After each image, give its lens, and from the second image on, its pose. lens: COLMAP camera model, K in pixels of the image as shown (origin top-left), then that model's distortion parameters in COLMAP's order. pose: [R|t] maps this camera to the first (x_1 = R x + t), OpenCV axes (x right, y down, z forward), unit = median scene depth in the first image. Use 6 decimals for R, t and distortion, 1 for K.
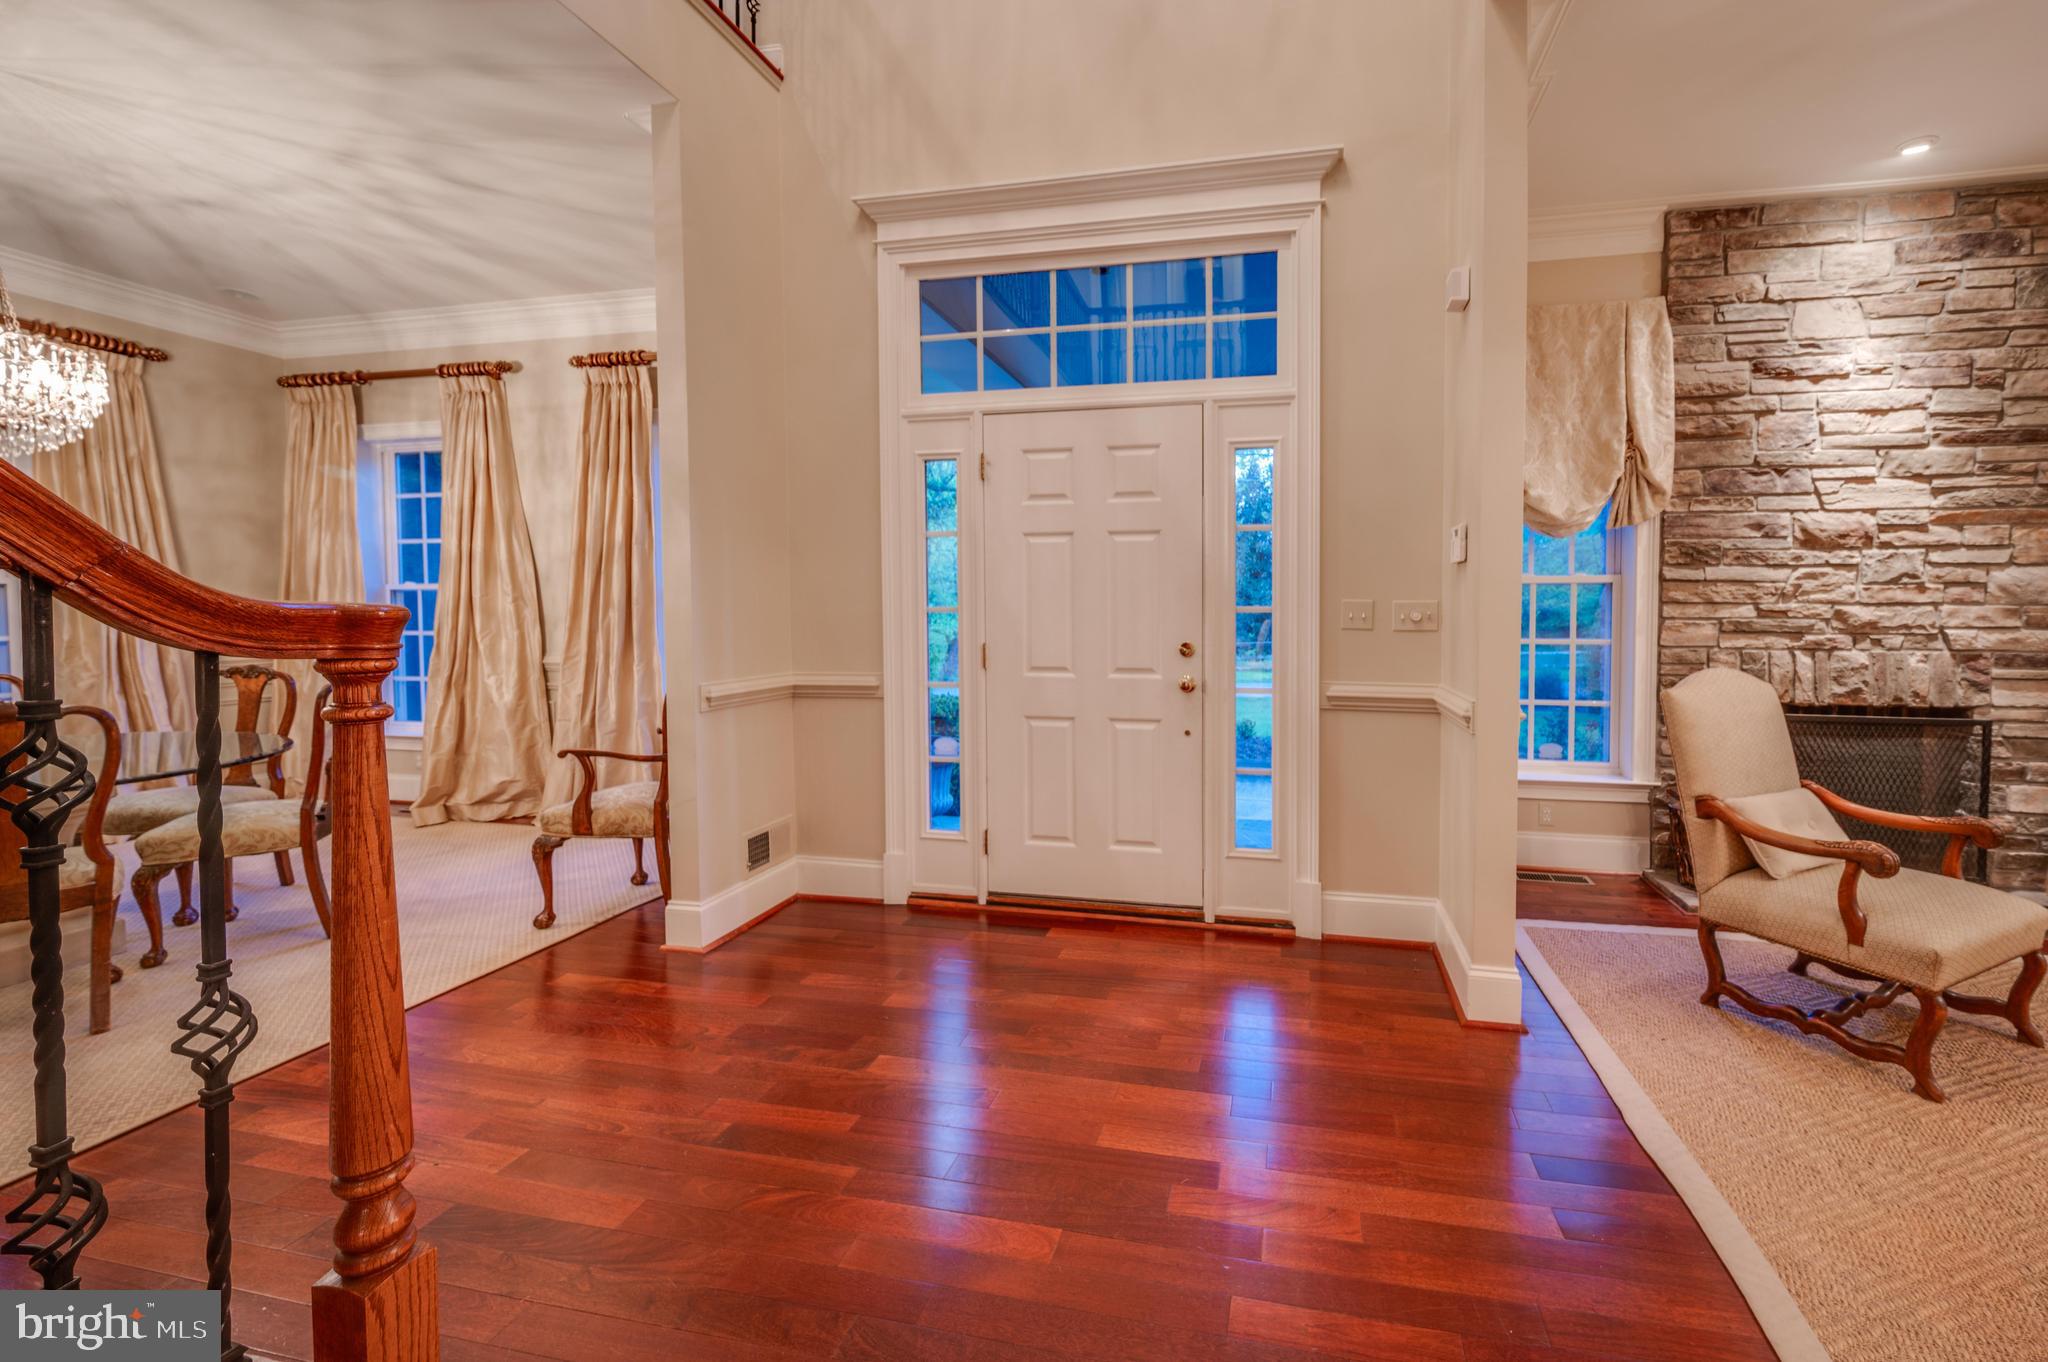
lens RADIAL K [[829.0, 0, 1025.9], [0, 829.0, 639.7], [0, 0, 1]] dist [-0.001032, 0.000287]
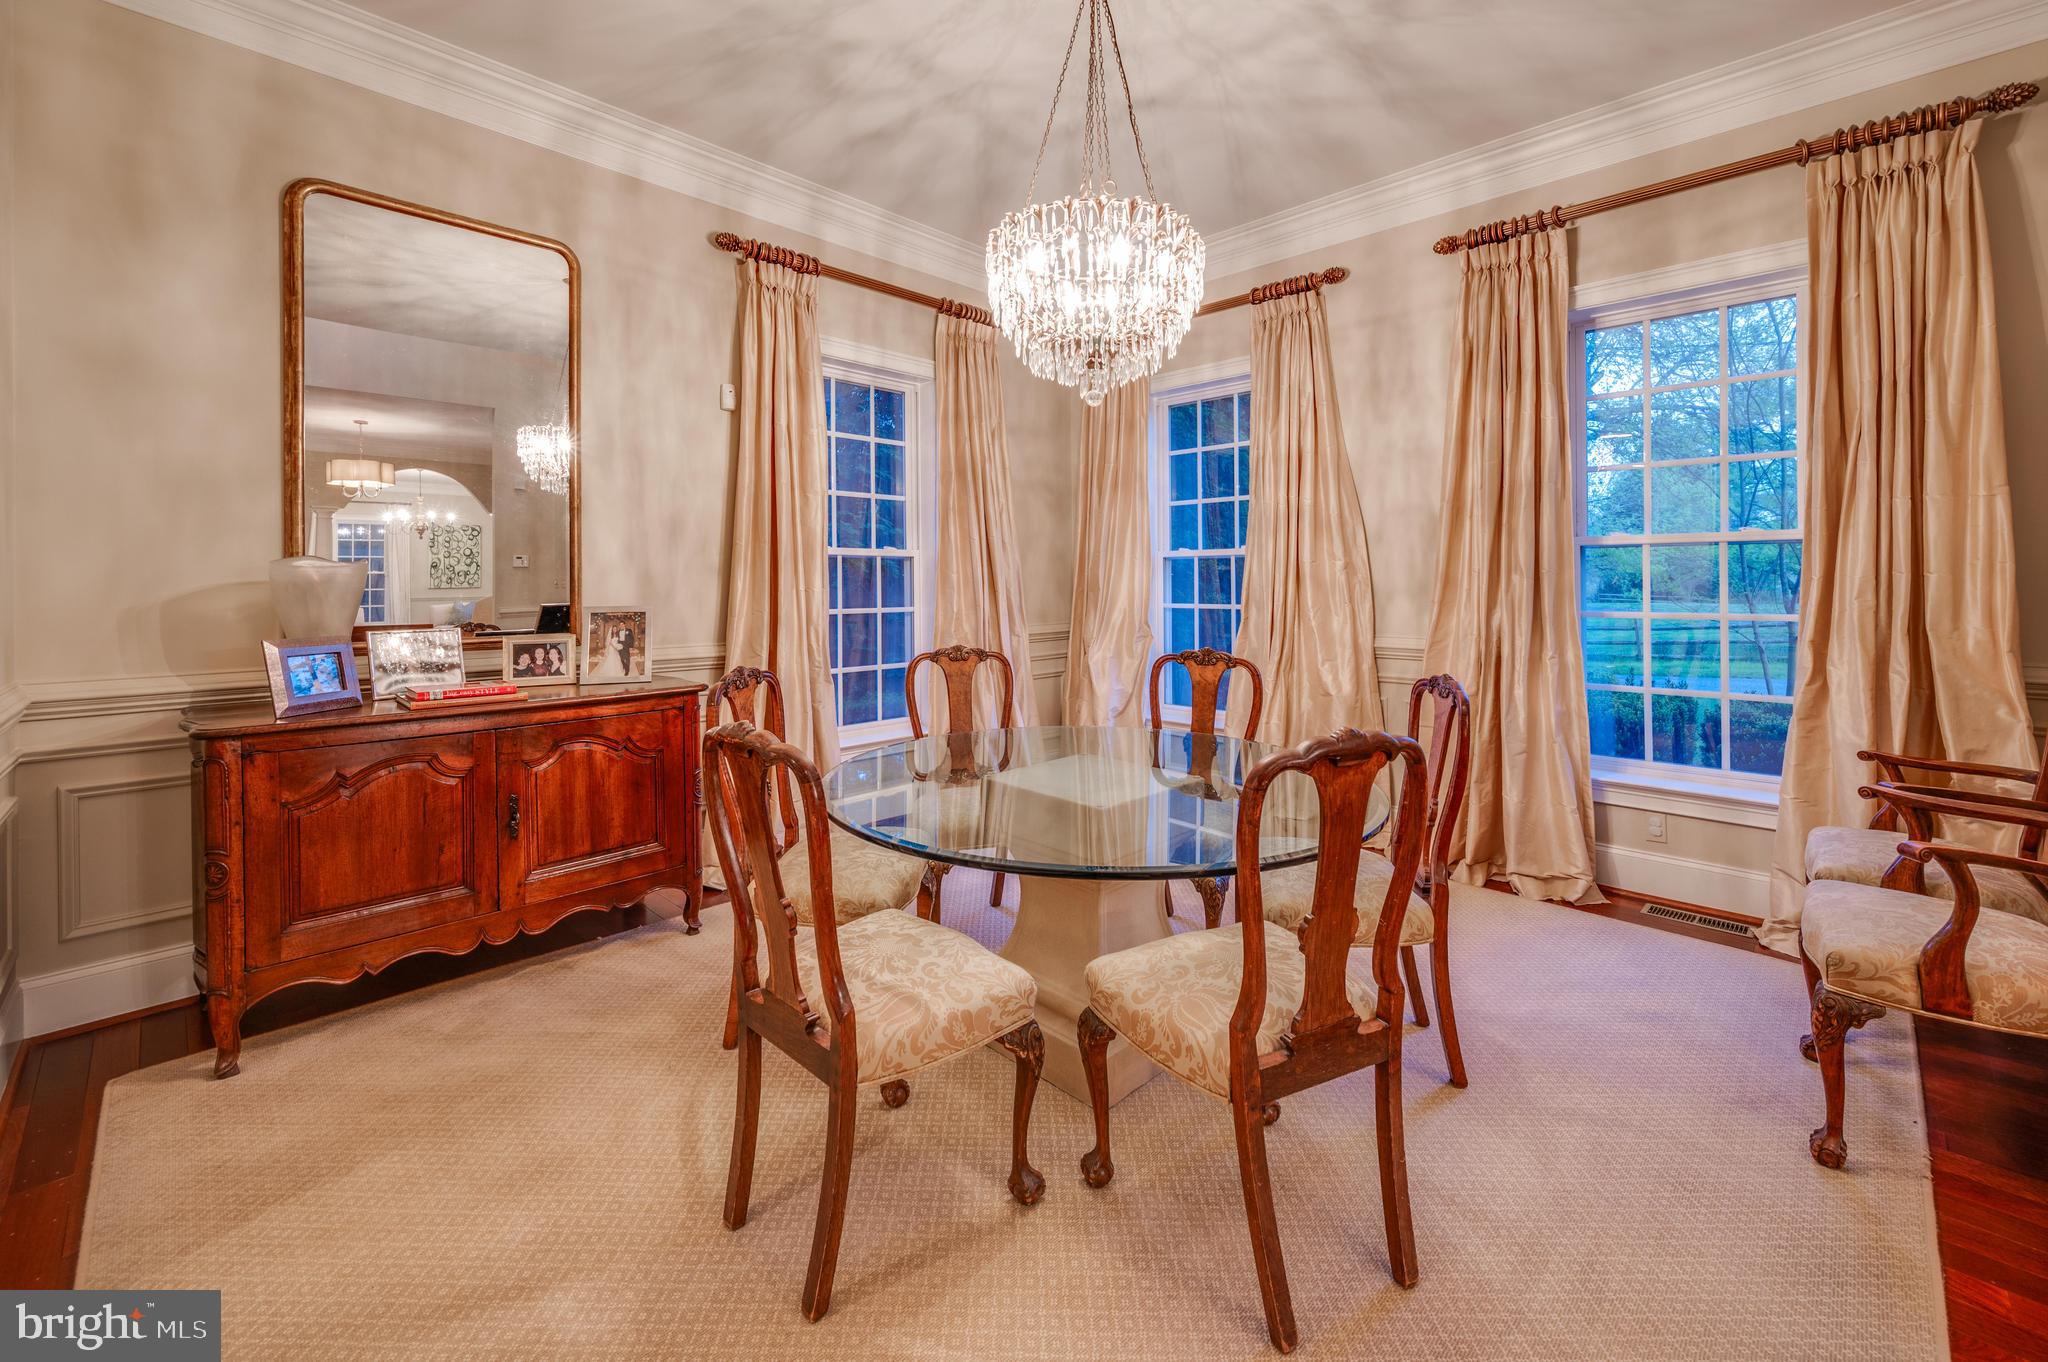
lens RADIAL K [[938.4, 0, 1018.6], [0, 938.4, 589.1], [0, 0, 1]] dist [0.000848, 0.000178]
pose [[0.823766, -0.004629, -0.566912, -0.710641], [-0.007996, 0.999772, -0.019783, -0.010881], [0.566874, 0.020829, 0.823541, 0.168021]]
